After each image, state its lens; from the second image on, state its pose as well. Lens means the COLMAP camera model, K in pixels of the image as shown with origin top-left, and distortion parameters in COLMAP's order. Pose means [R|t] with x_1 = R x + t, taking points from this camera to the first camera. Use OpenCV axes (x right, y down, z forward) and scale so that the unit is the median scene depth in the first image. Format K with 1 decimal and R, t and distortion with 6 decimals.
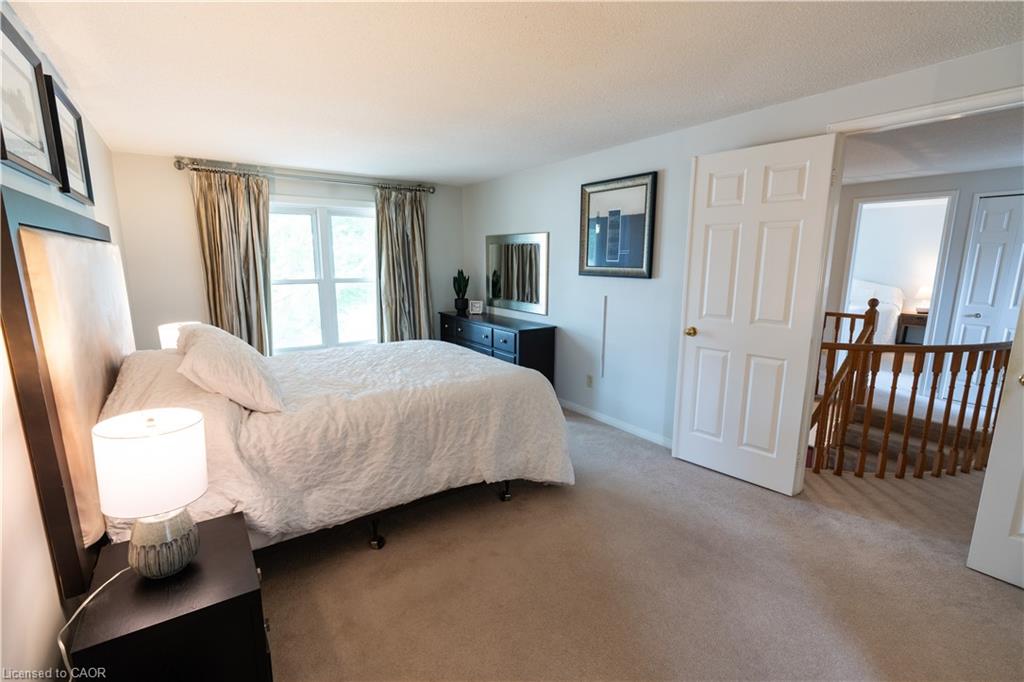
lens RADIAL K [[460.9, 0, 513.0], [0, 460.9, 340.9], [0, 0, 1]] dist [-0.008877, 0.000975]
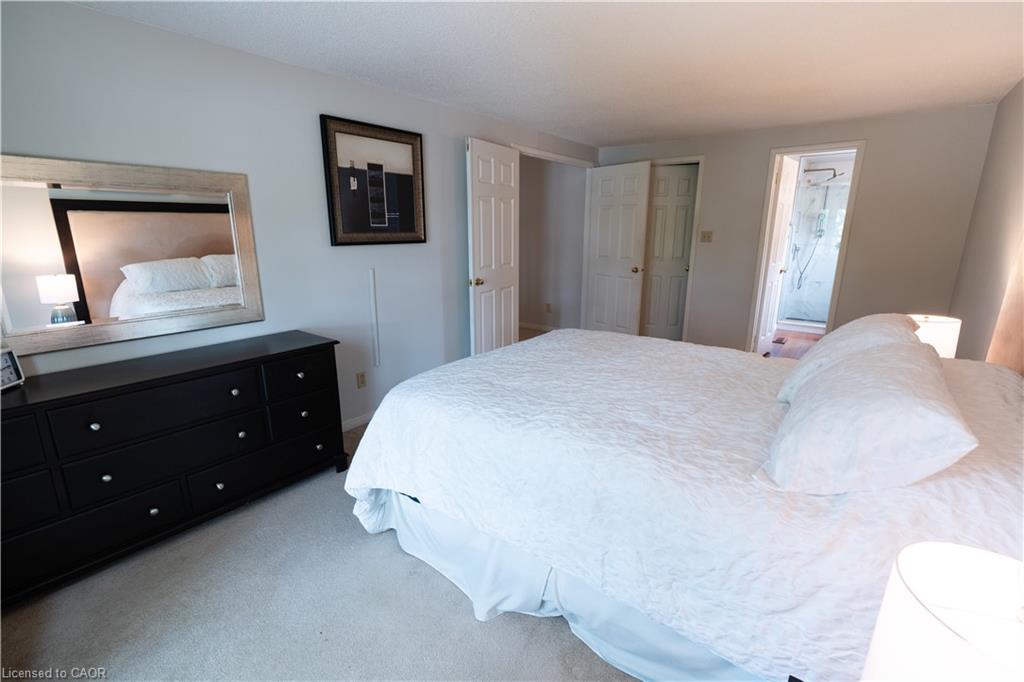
lens RADIAL K [[460.9, 0, 508.3], [0, 460.9, 345.7], [0, 0, 1]] dist [-0.008877, 0.000975]
pose [[-0.289173, -0.238151, 0.927180, -0.698112], [0.169923, 0.940409, 0.294545, -0.176848], [-0.942075, 0.242724, -0.231474, 1.038986]]
